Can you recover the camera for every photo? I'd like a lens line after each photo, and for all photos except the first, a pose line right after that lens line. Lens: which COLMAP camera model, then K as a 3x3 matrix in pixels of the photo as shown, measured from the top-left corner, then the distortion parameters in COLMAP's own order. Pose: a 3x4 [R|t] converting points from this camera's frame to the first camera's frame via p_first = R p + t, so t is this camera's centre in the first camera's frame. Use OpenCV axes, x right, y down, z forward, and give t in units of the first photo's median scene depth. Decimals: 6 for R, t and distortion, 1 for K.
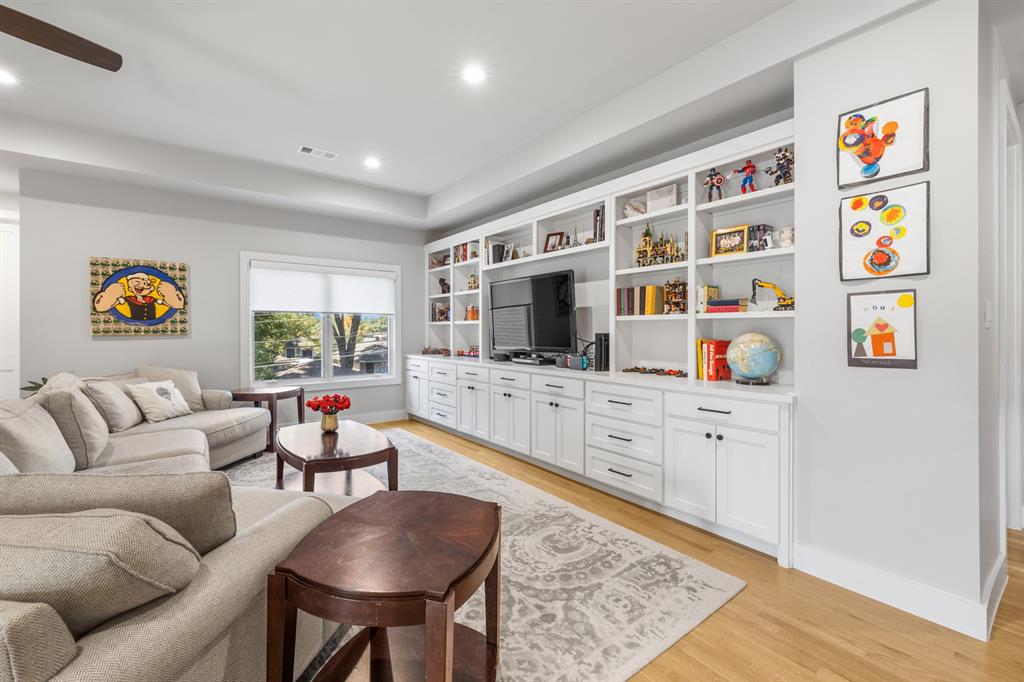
lens RADIAL K [[435.7, 0, 507.1], [0, 435.7, 333.4], [0, 0, 1]] dist [0.003454, 0.000758]
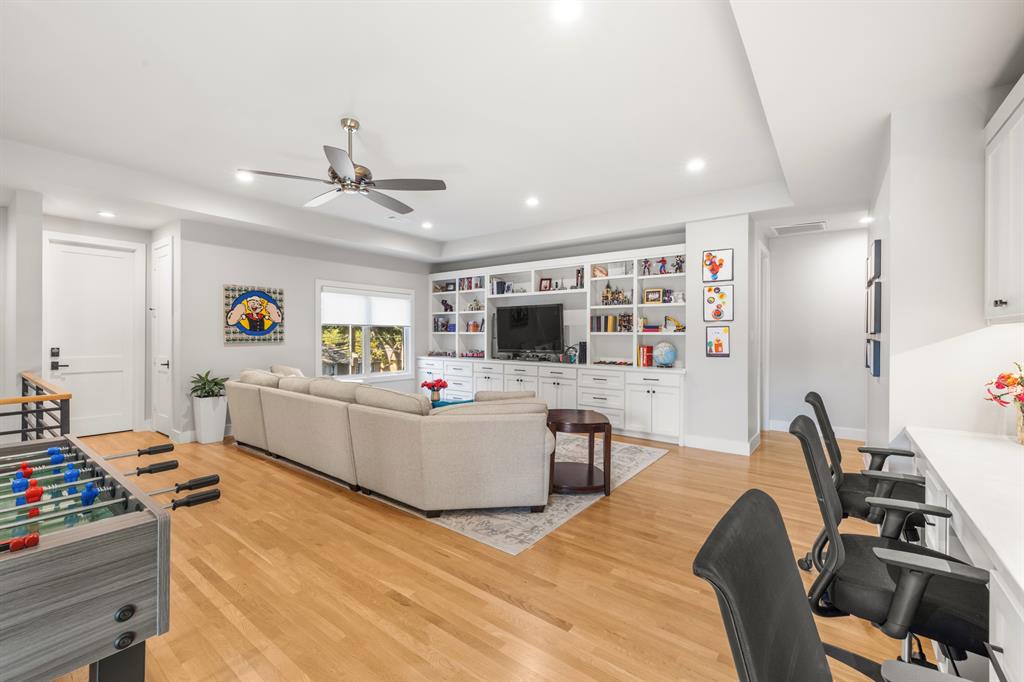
lens RADIAL K [[435.7, 0, 508.3], [0, 435.7, 338.7], [0, 0, 1]] dist [0.003454, 0.000758]
pose [[0.963877, 0.003128, 0.266330, -0.556085], [-0.003412, 0.999994, 0.000603, -0.013999], [-0.266326, -0.001490, 0.963882, -0.626087]]
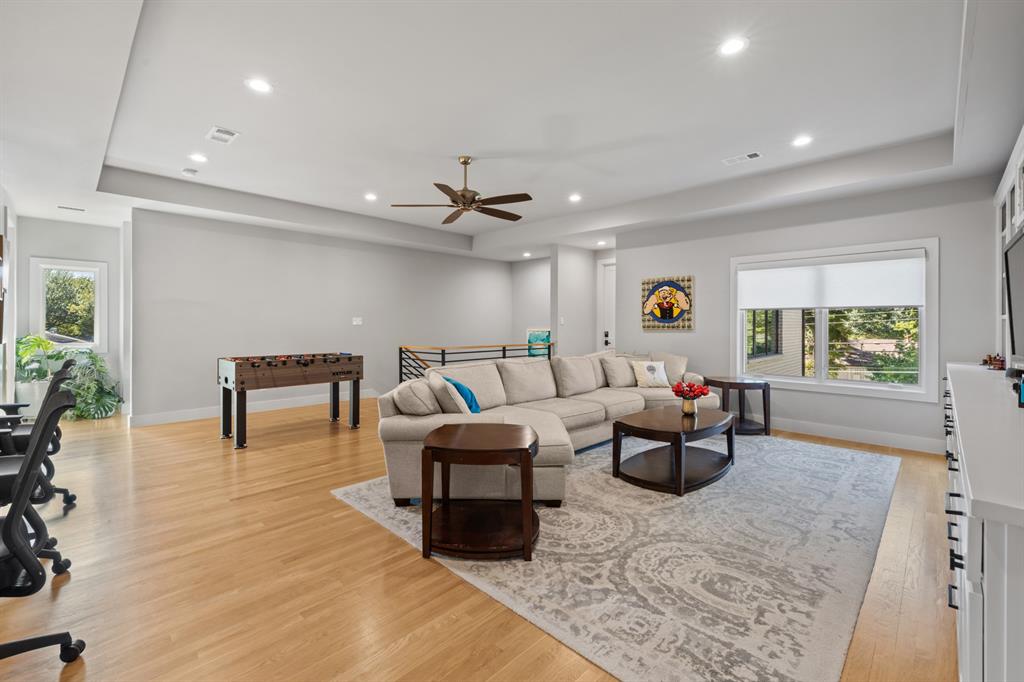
lens RADIAL K [[435.7, 0, 496.5], [0, 435.7, 322.0], [0, 0, 1]] dist [0.003454, 0.000758]
pose [[0.123631, -0.005259, -0.992314, 0.648879], [-0.011299, 0.999914, -0.006707, -0.005938], [0.992264, 0.012042, 0.123561, 0.336703]]
